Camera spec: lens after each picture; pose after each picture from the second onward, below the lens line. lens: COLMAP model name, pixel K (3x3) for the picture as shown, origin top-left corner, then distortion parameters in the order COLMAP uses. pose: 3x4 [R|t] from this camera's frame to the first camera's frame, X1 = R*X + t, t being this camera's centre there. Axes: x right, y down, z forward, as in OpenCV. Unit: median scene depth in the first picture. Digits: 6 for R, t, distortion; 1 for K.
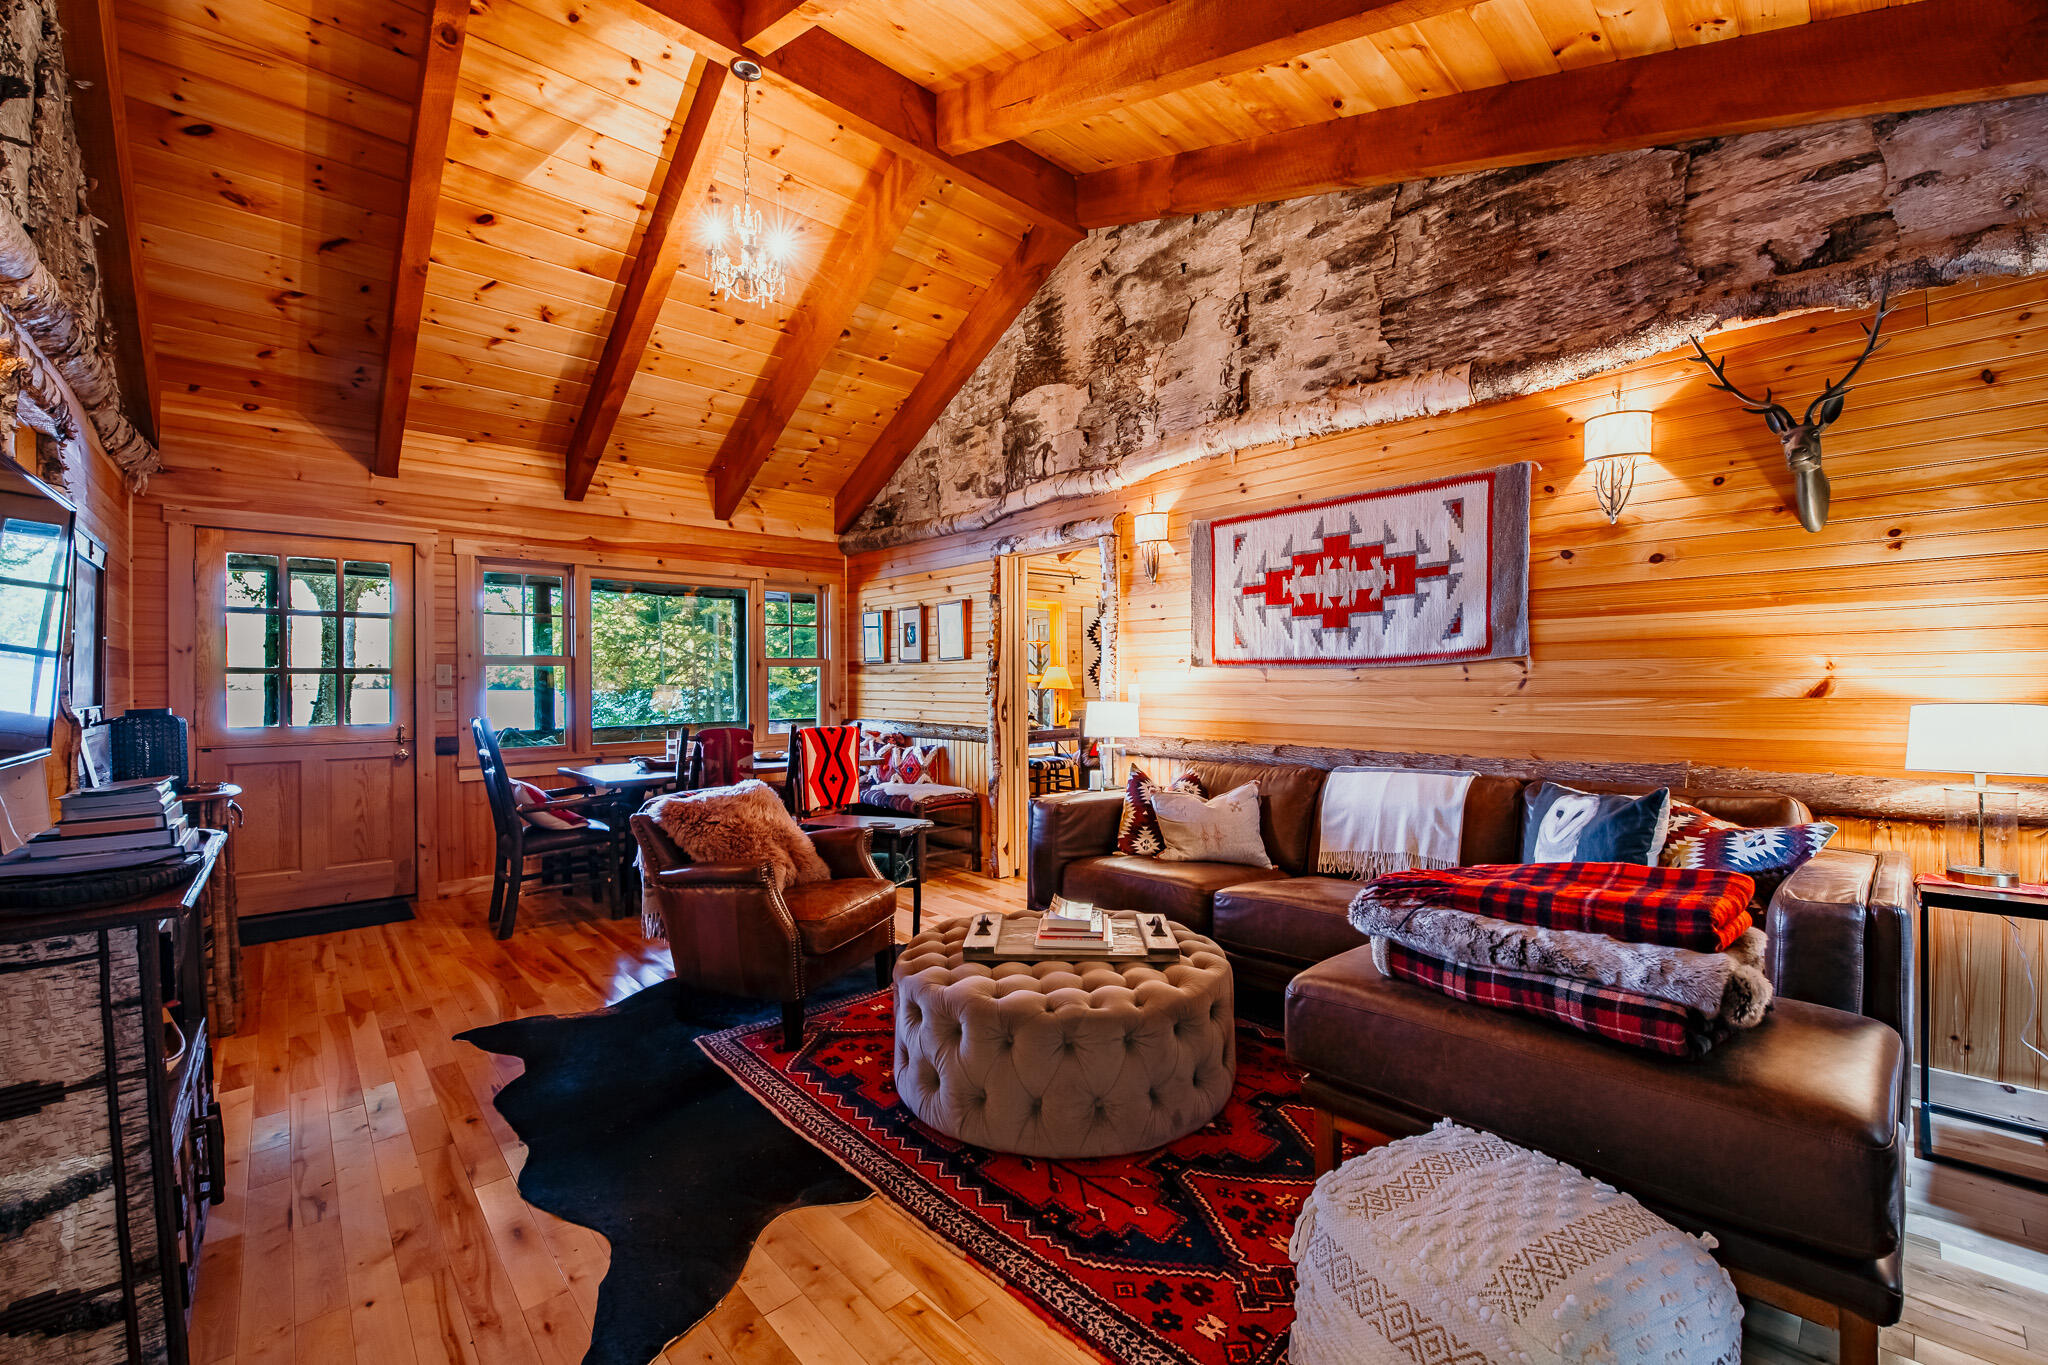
lens RADIAL K [[822.4, 0, 1029.9], [0, 822.4, 692.1], [0, 0, 1]] dist [-0.022500, -0.000267]
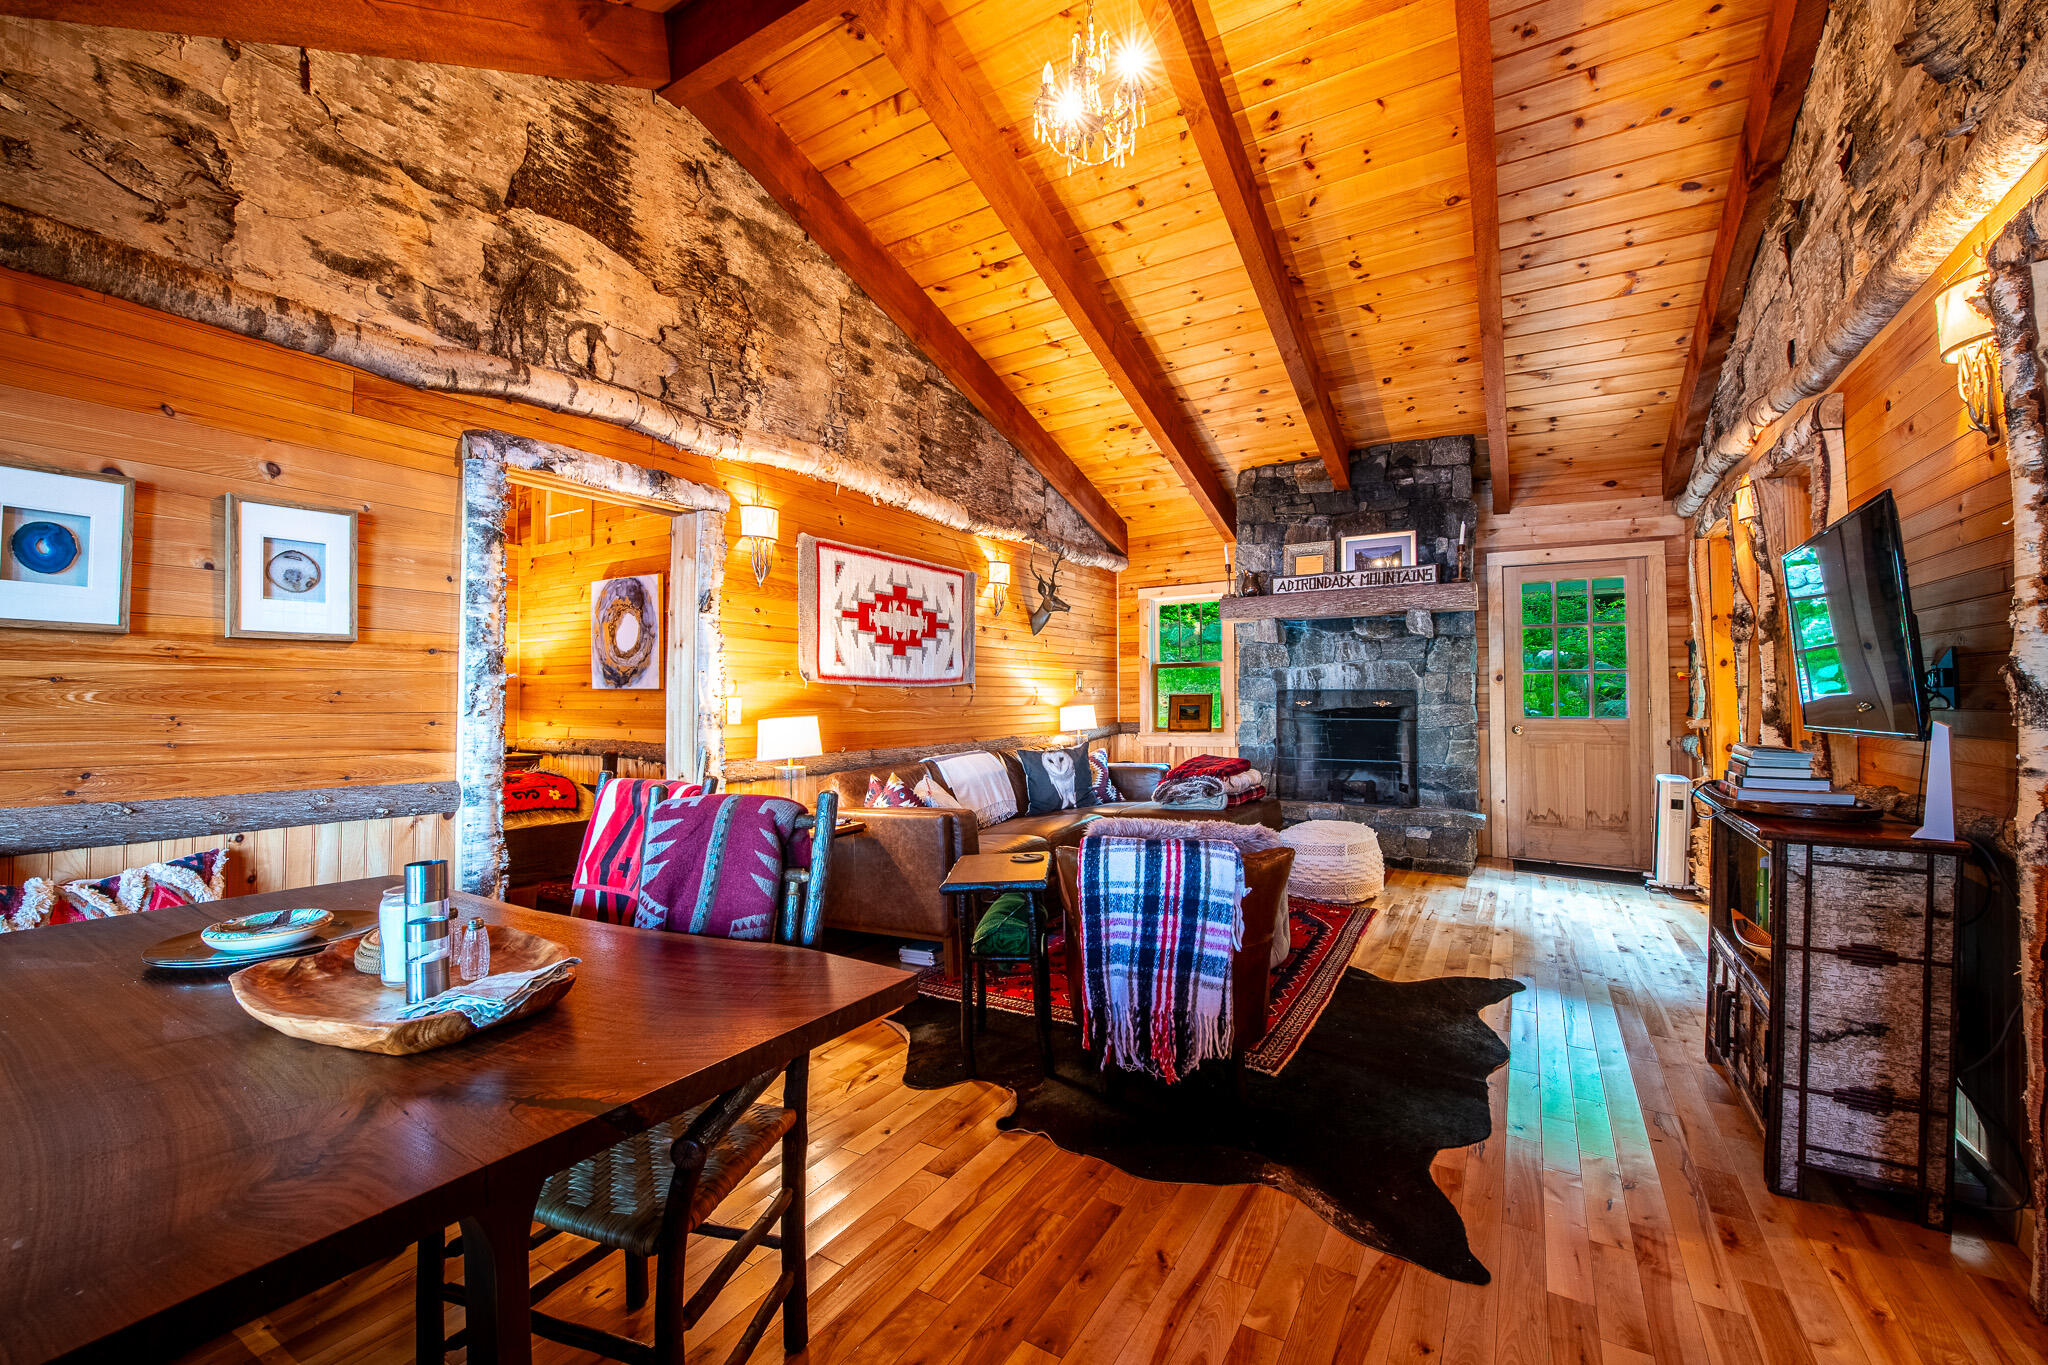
lens RADIAL K [[822.4, 0, 1026.7], [0, 822.4, 683.1], [0, 0, 1]] dist [-0.022500, -0.000267]
pose [[-0.284703, 0.025098, 0.958287, -0.912964], [0.012538, 0.999669, -0.022457, -0.002153], [-0.958534, 0.005621, -0.284924, 1.136875]]
